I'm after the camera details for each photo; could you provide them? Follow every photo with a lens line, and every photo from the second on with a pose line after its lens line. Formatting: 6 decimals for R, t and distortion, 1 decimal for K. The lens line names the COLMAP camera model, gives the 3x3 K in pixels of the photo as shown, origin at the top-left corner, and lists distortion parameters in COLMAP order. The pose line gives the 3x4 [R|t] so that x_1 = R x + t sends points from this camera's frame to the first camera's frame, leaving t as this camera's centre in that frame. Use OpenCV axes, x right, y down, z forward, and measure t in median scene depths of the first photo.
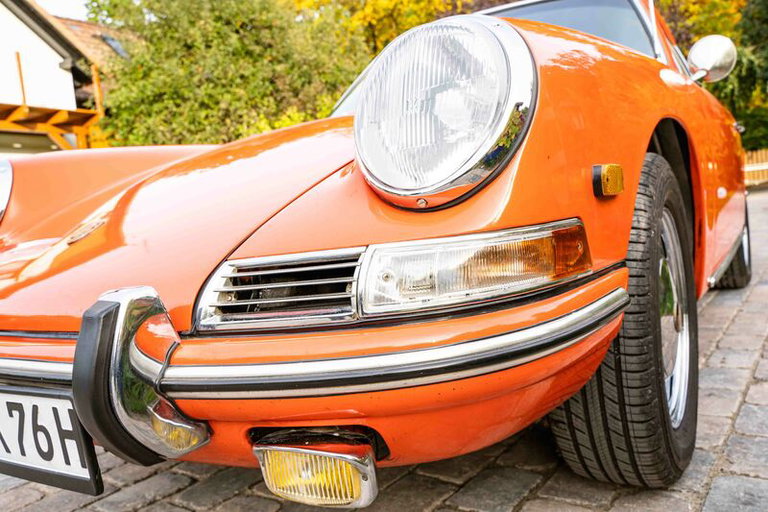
lens RADIAL K [[625.7, 0, 391.1], [0, 625.7, 254.4], [0, 0, 1]] dist [-0.086442, 0.046475]
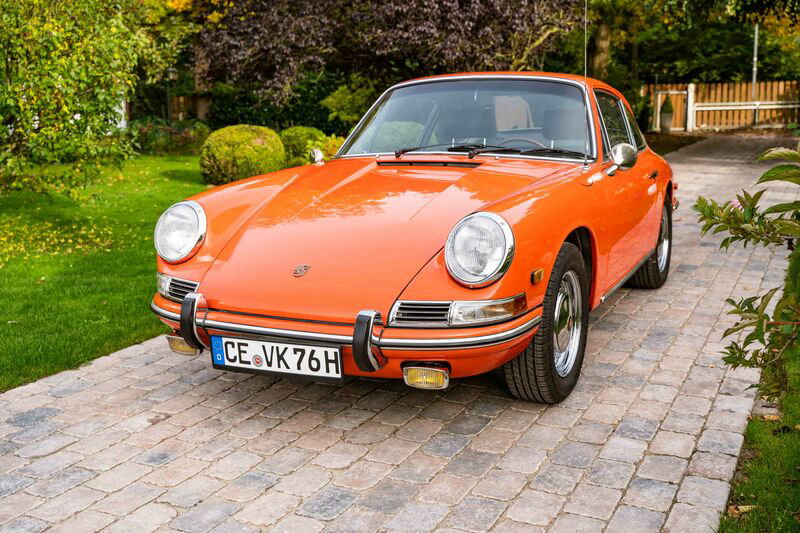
lens RADIAL K [[875.7, 0, 396.7], [0, 875.7, 267.2], [0, 0, 1]] dist [0.007539, 0.000000]
pose [[0.987126, 0.067960, 0.144785, -0.839458], [-0.083186, 0.991317, 0.101840, -0.527574], [-0.136607, -0.112573, 0.984208, -2.776366]]
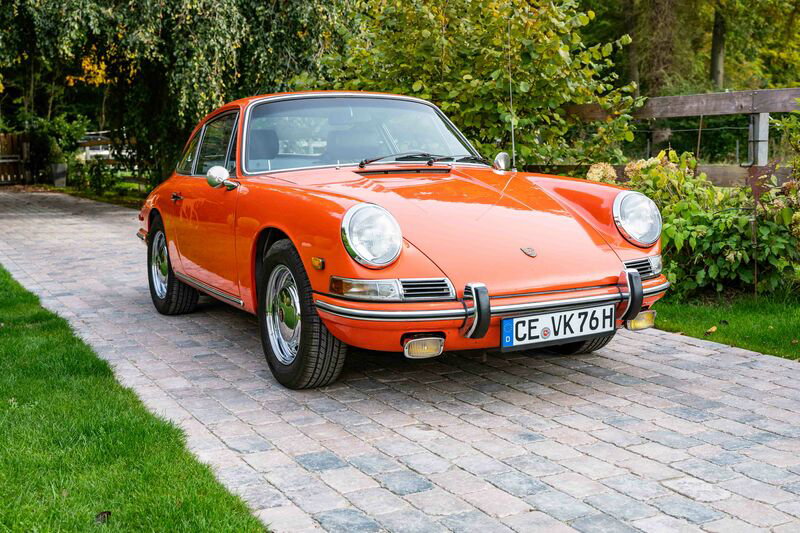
lens RADIAL K [[1027.0, 0, 427.0], [0, 1027.0, 262.1], [0, 0, 1]] dist [-0.005530, 0.000000]
pose [[0.465983, 0.005722, 0.884775, -5.683788], [0.027654, 0.999396, -0.021028, 0.100416], [-0.884361, 0.034266, 0.465544, -0.647794]]
